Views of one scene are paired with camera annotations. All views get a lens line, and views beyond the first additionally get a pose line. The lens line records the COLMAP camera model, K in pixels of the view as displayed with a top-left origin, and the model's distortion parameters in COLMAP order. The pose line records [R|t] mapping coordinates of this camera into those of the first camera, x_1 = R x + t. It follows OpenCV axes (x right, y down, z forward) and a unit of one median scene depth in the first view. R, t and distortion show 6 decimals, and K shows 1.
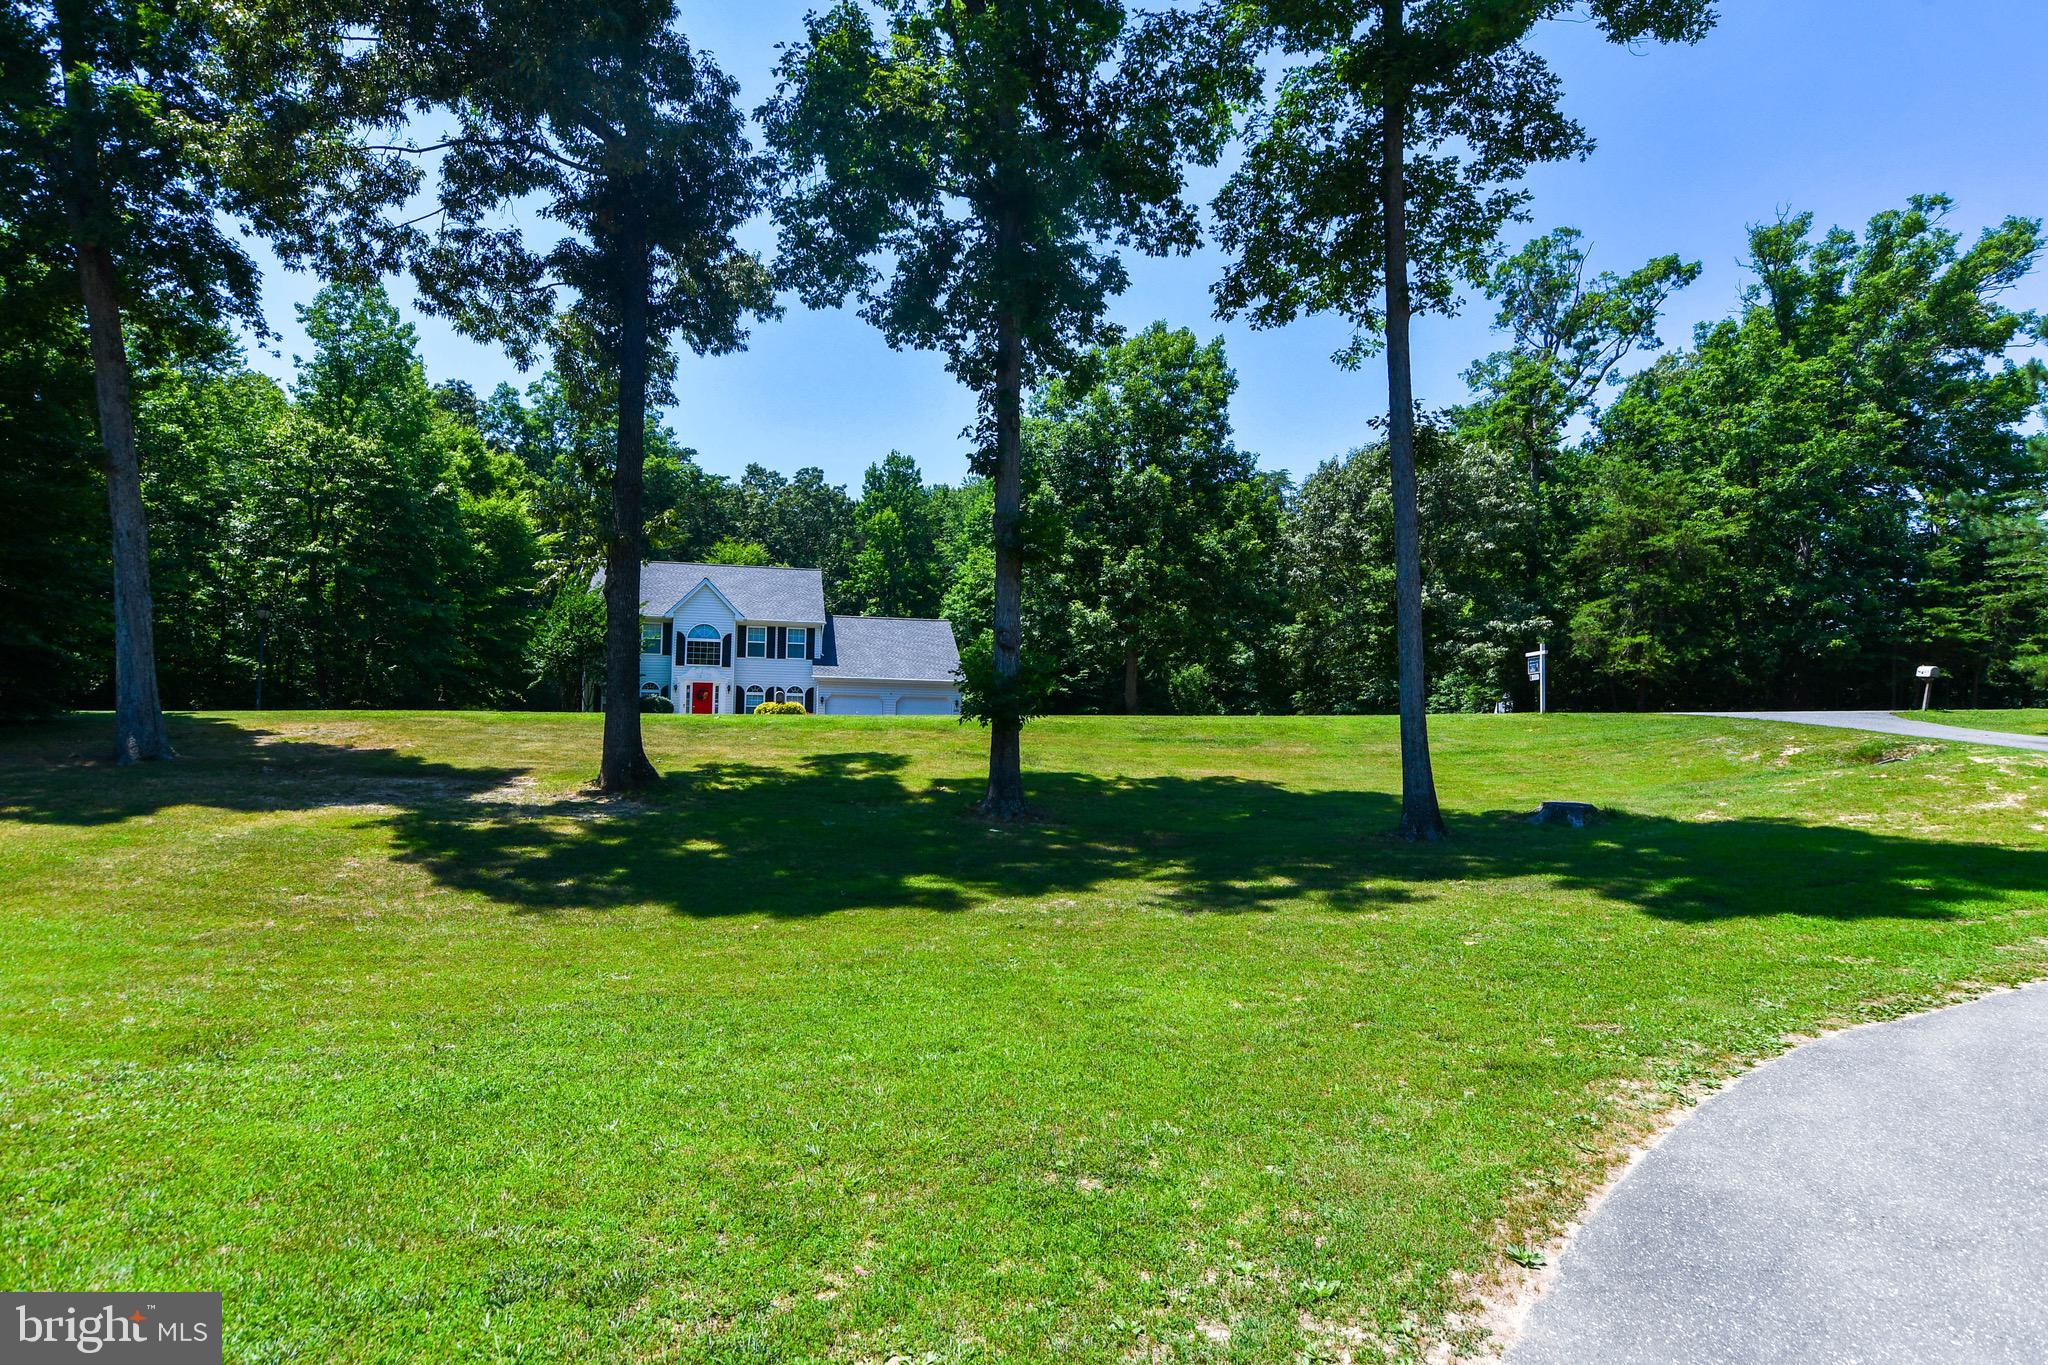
lens RADIAL K [[1131.0, 0, 1034.8], [0, 1131.0, 686.6], [0, 0, 1]] dist [0.009729, 0.005062]
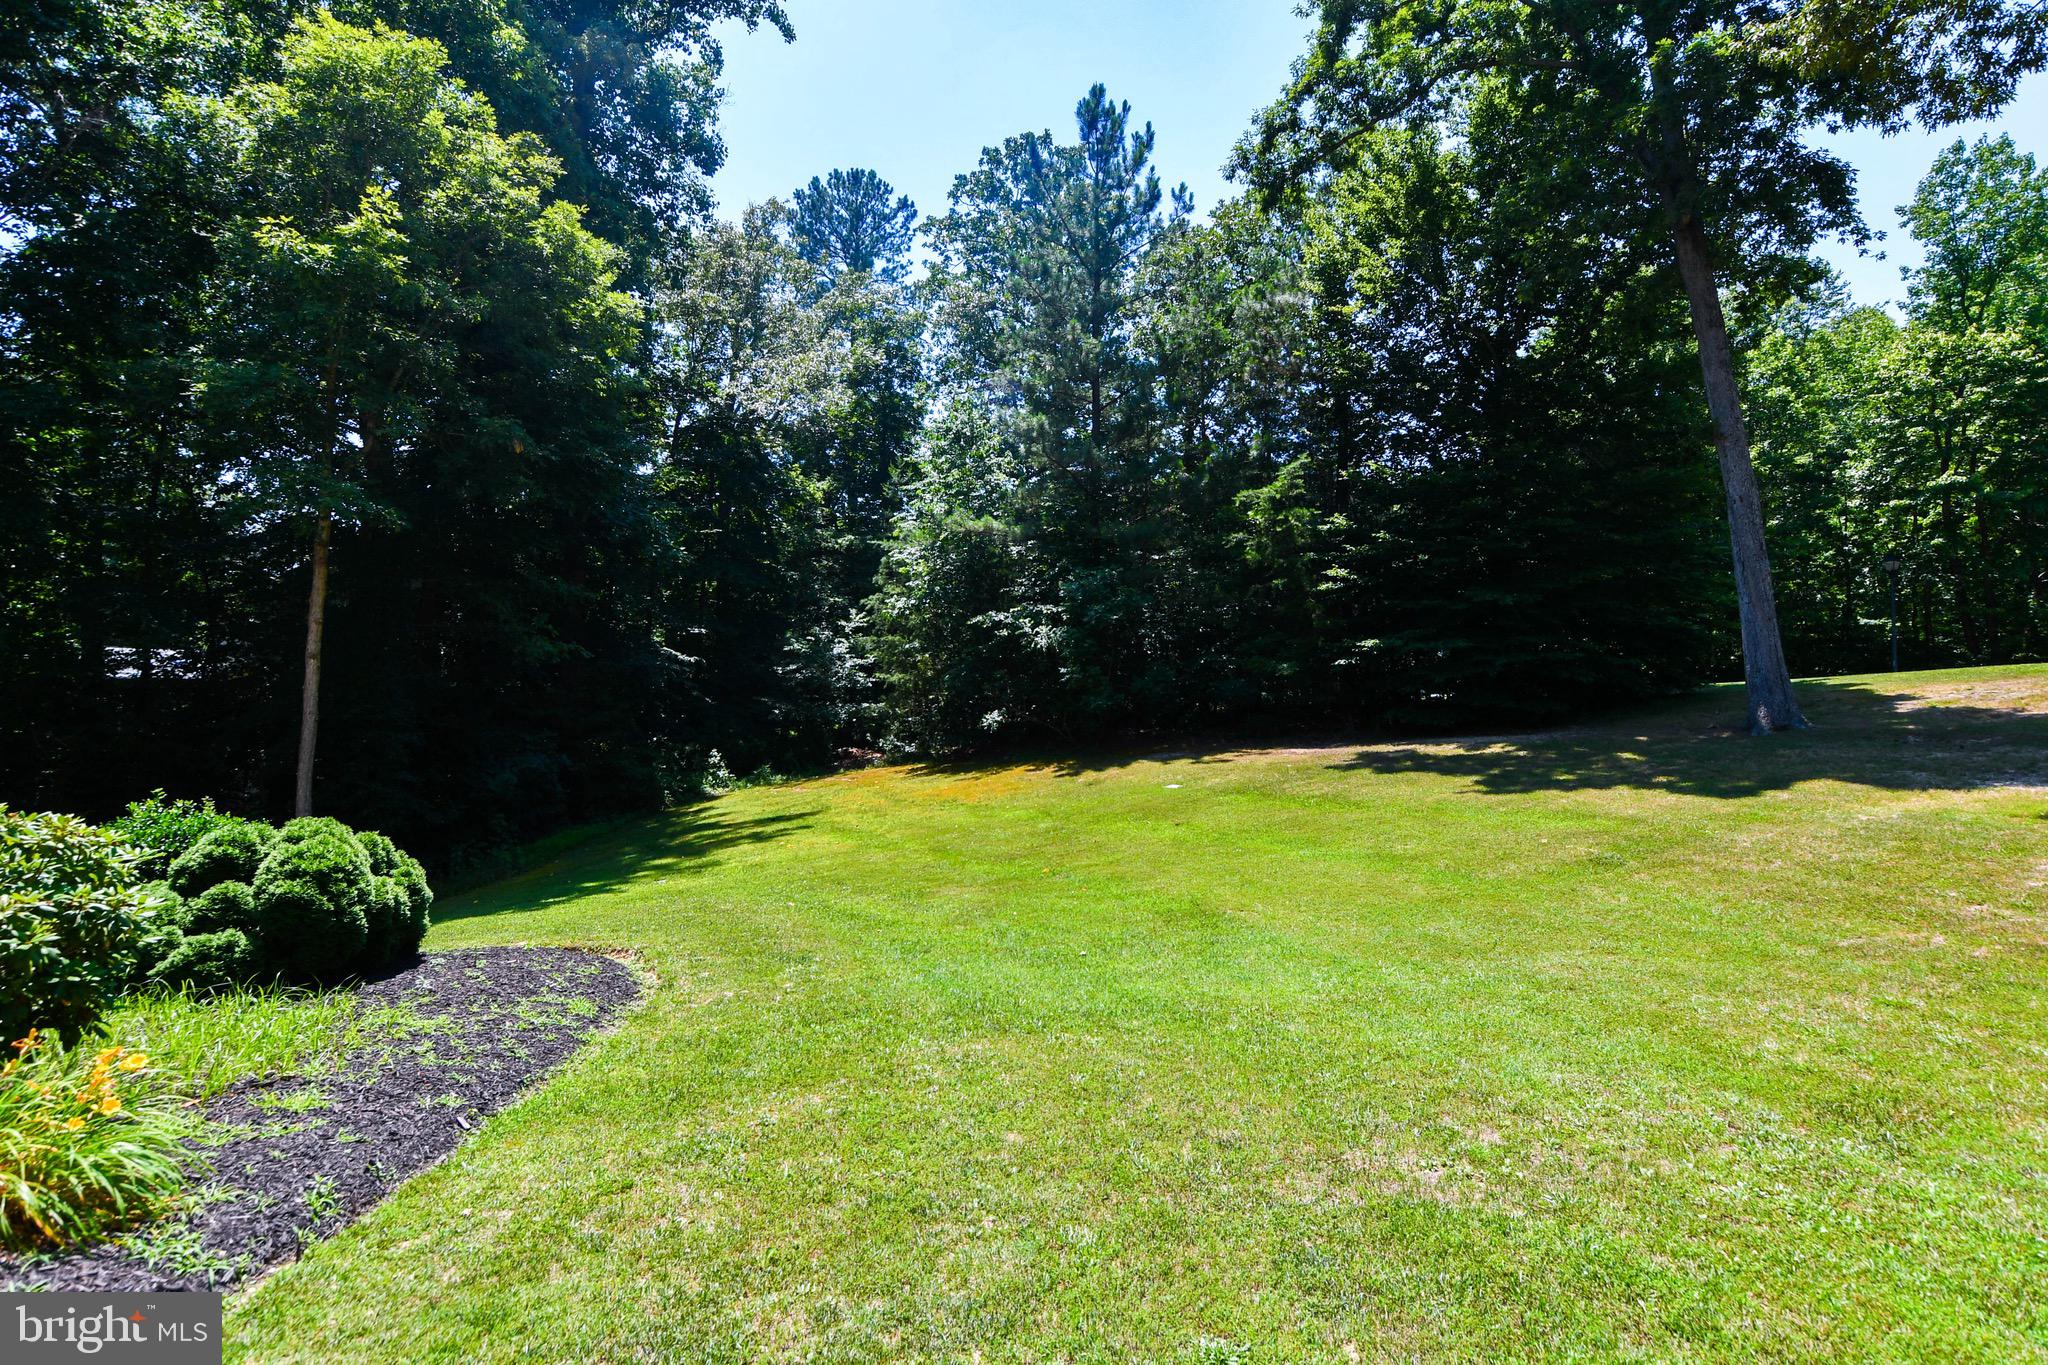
lens RADIAL K [[1131.0, 0, 1037.1], [0, 1131.0, 691.1], [0, 0, 1]] dist [0.009729, 0.005062]
pose [[0.317804, -0.046855, -0.946998, -0.066308], [0.076958, 0.996758, -0.023490, 0.005935], [0.945028, -0.065414, 0.320379, 0.097897]]
